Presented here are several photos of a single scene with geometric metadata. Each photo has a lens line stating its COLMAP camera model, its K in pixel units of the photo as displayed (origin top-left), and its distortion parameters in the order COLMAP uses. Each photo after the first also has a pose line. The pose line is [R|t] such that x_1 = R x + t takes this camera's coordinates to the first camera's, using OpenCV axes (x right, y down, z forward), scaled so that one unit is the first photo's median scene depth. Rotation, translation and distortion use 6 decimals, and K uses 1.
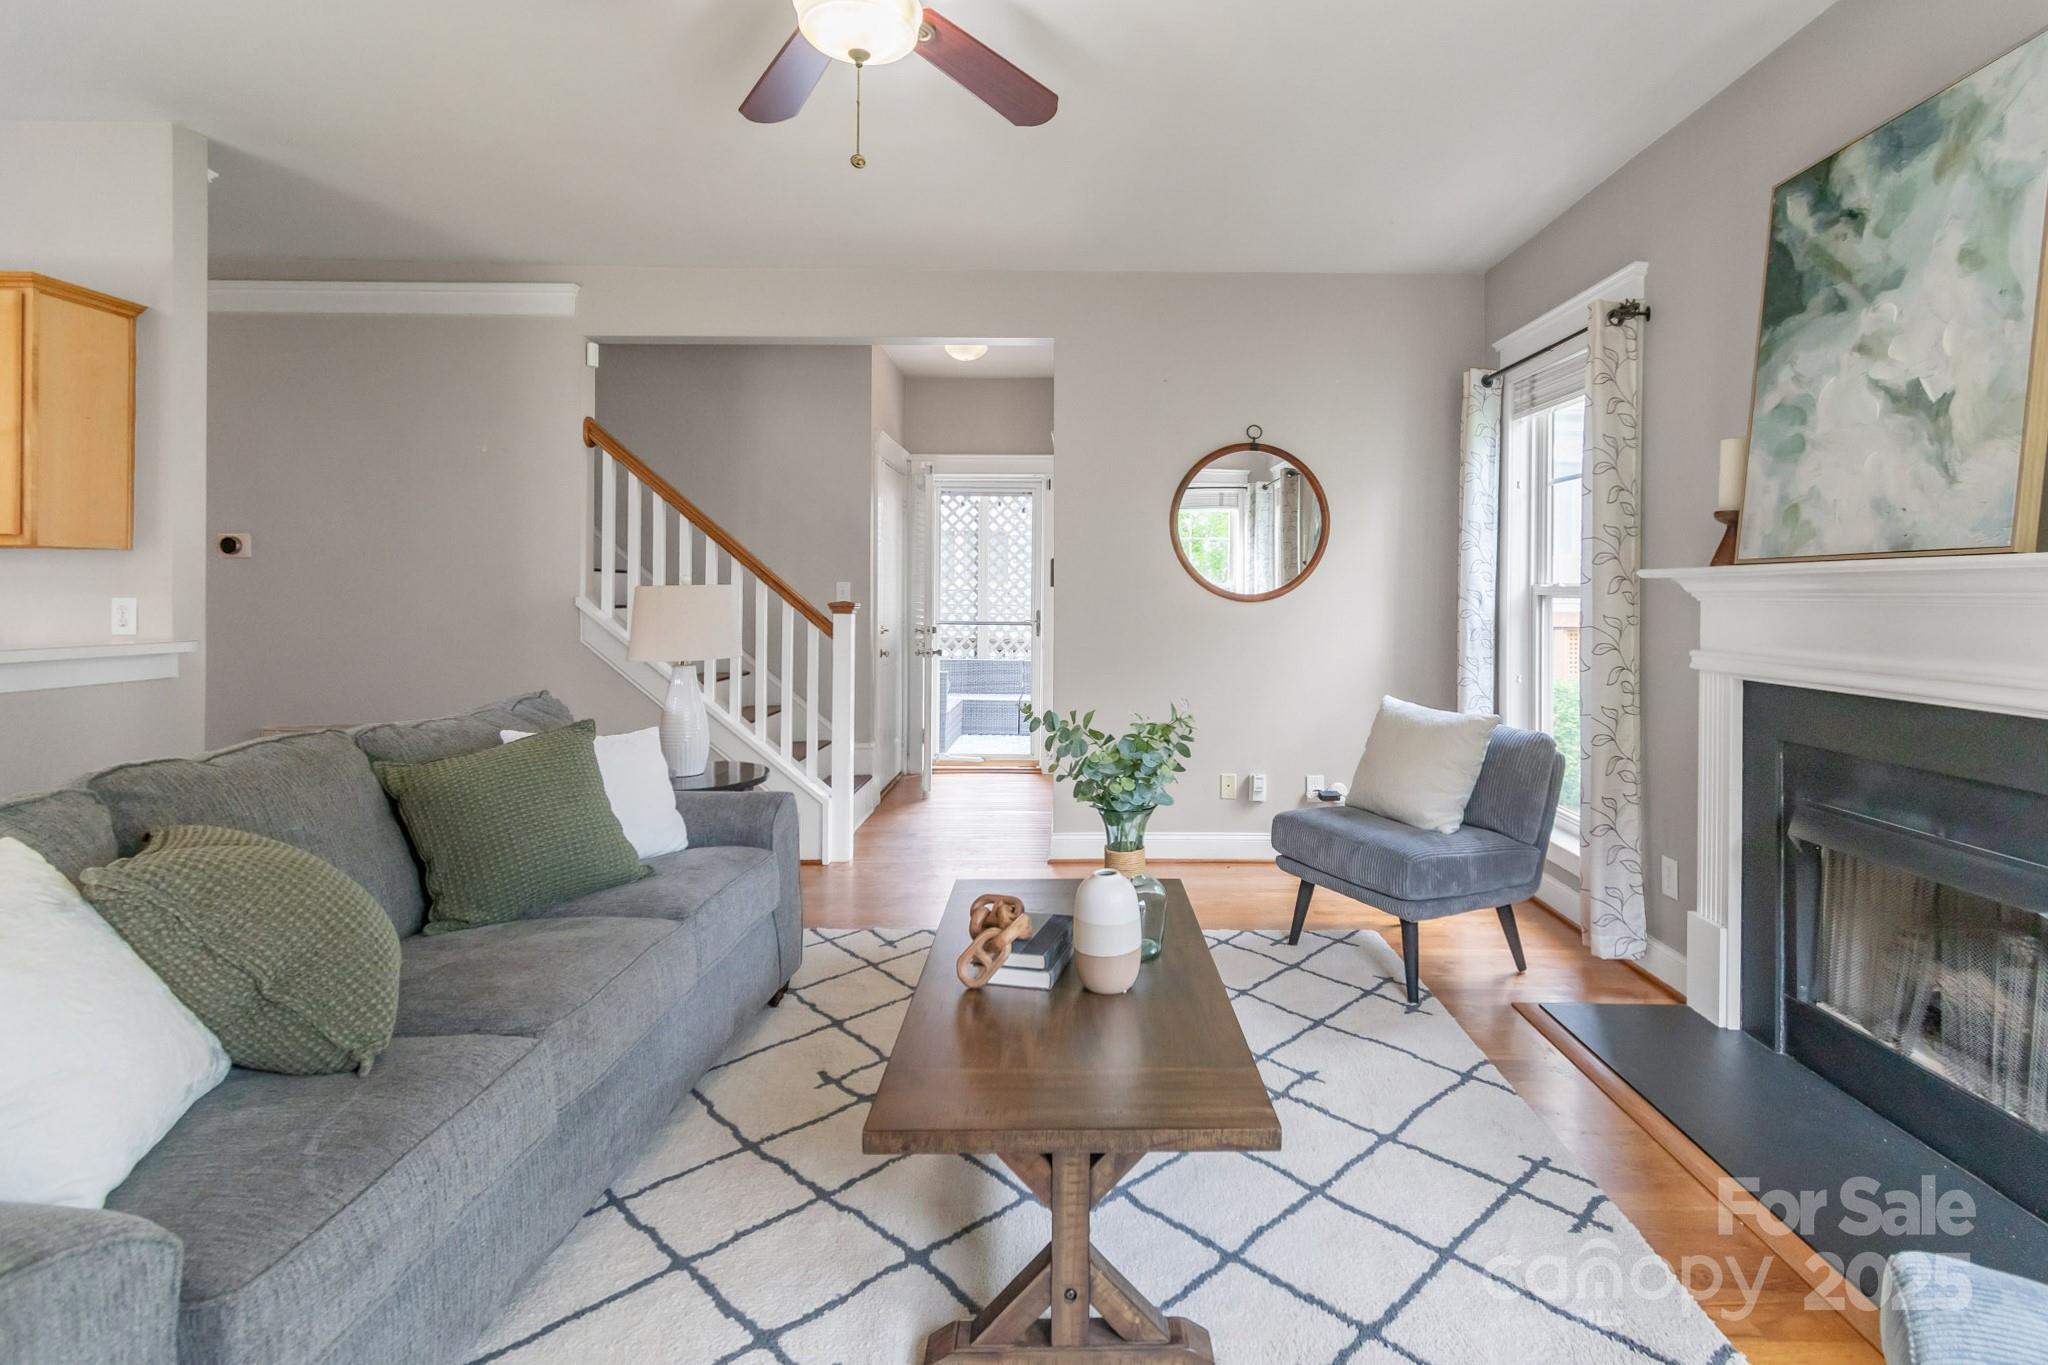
lens RADIAL K [[940.4, 0, 1084.1], [0, 940.4, 595.8], [0, 0, 1]] dist [-0.000720, -0.001135]
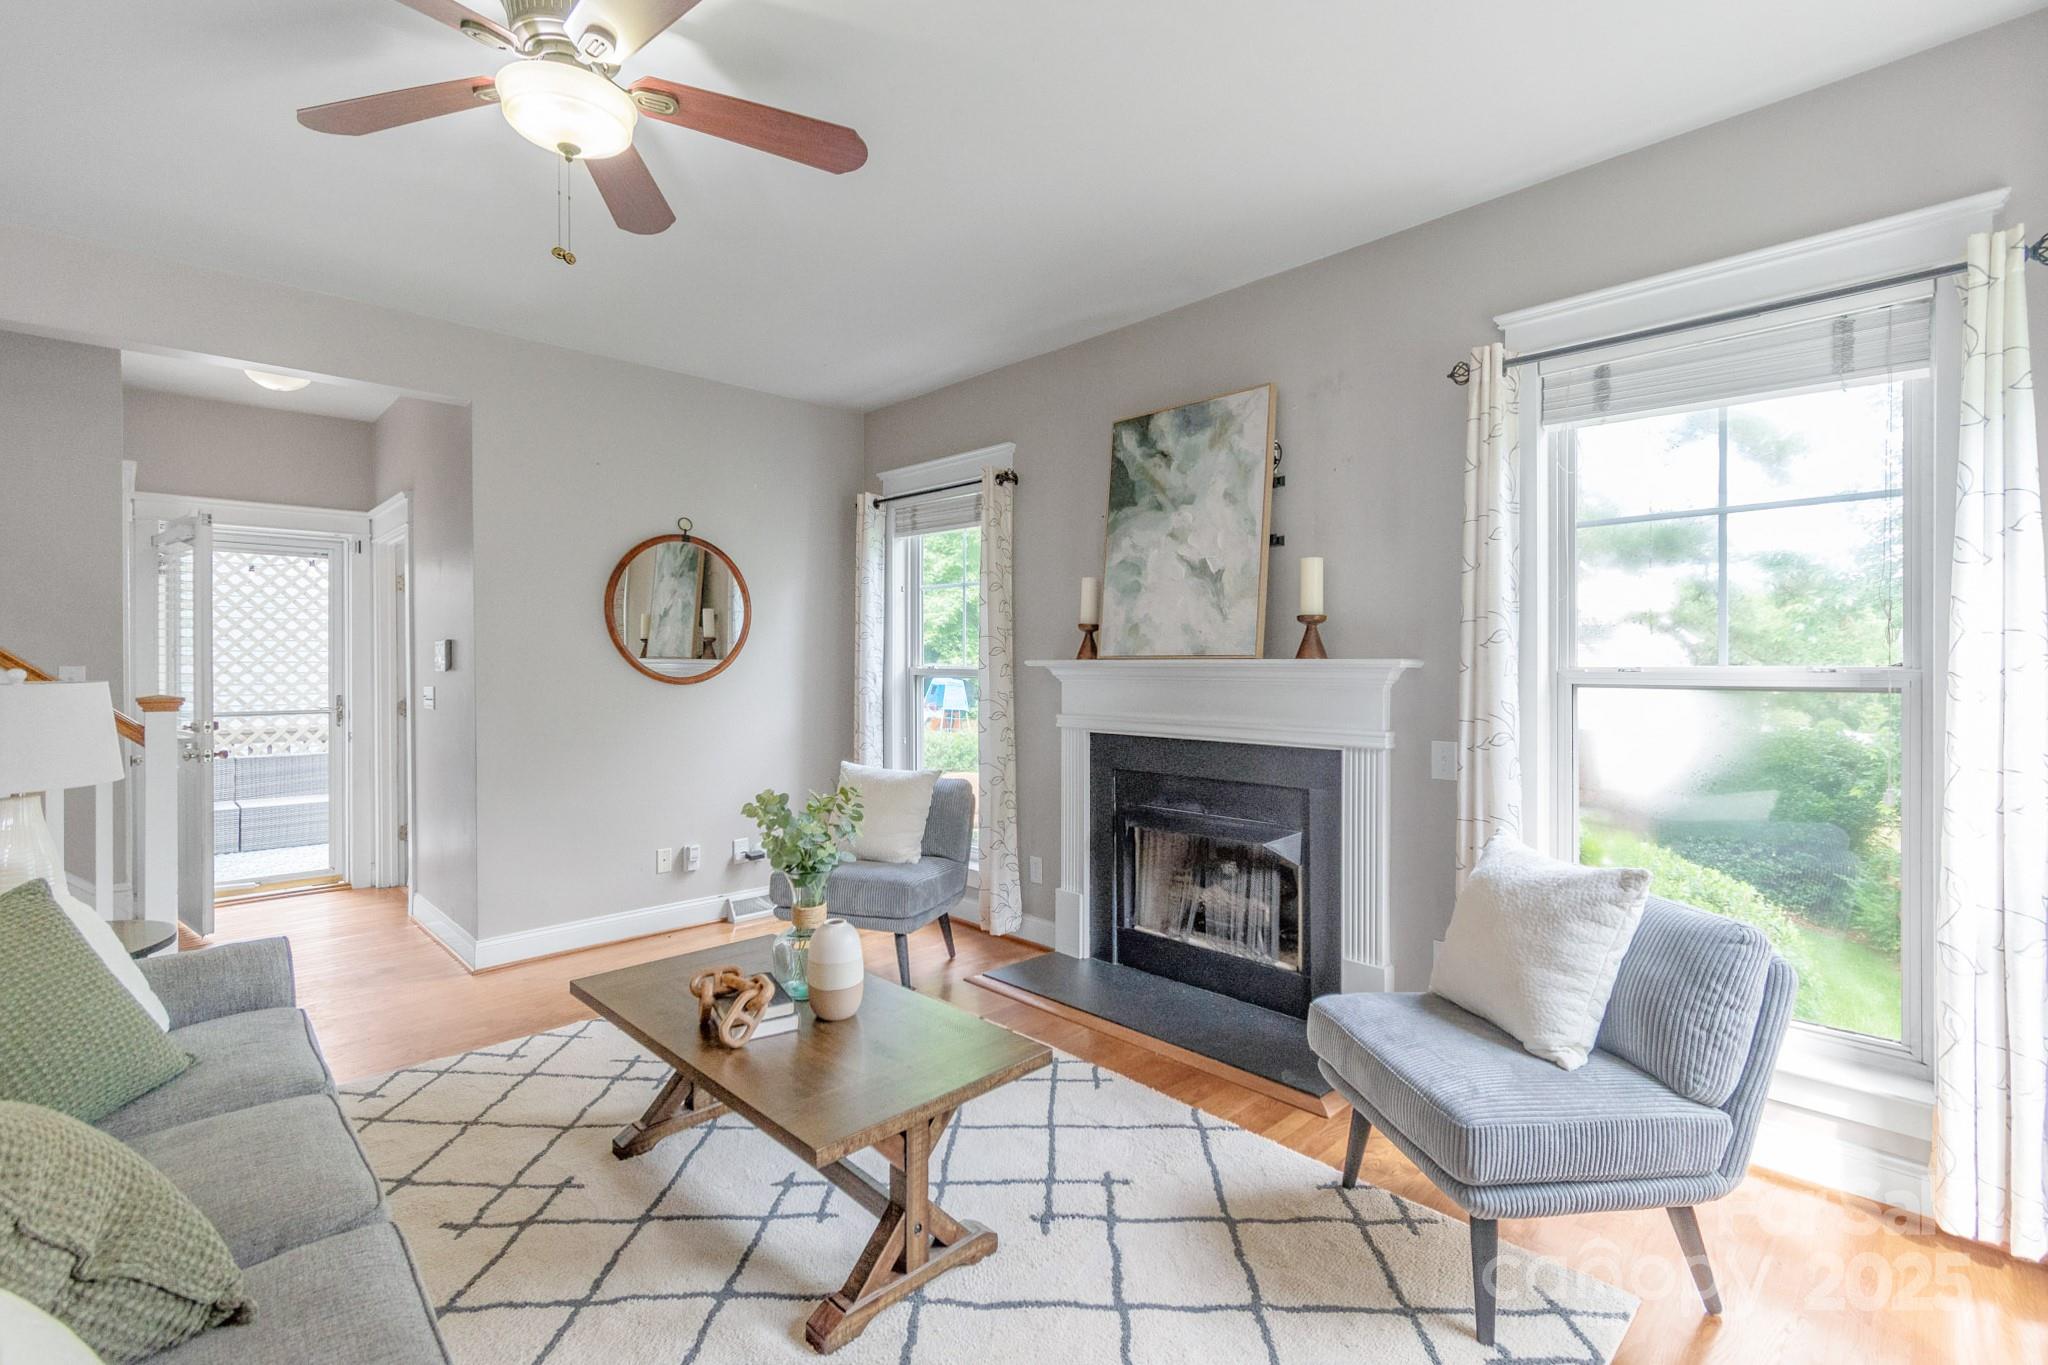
lens RADIAL K [[919.2, 0, 1009.8], [0, 919.2, 674.3], [0, 0, 1]] dist [0.000648, 0.000336]
pose [[0.734278, -0.017057, 0.678635, -0.475297], [0.008671, 0.999838, 0.015747, -0.034845], [-0.678793, -0.005678, 0.734307, -0.027878]]
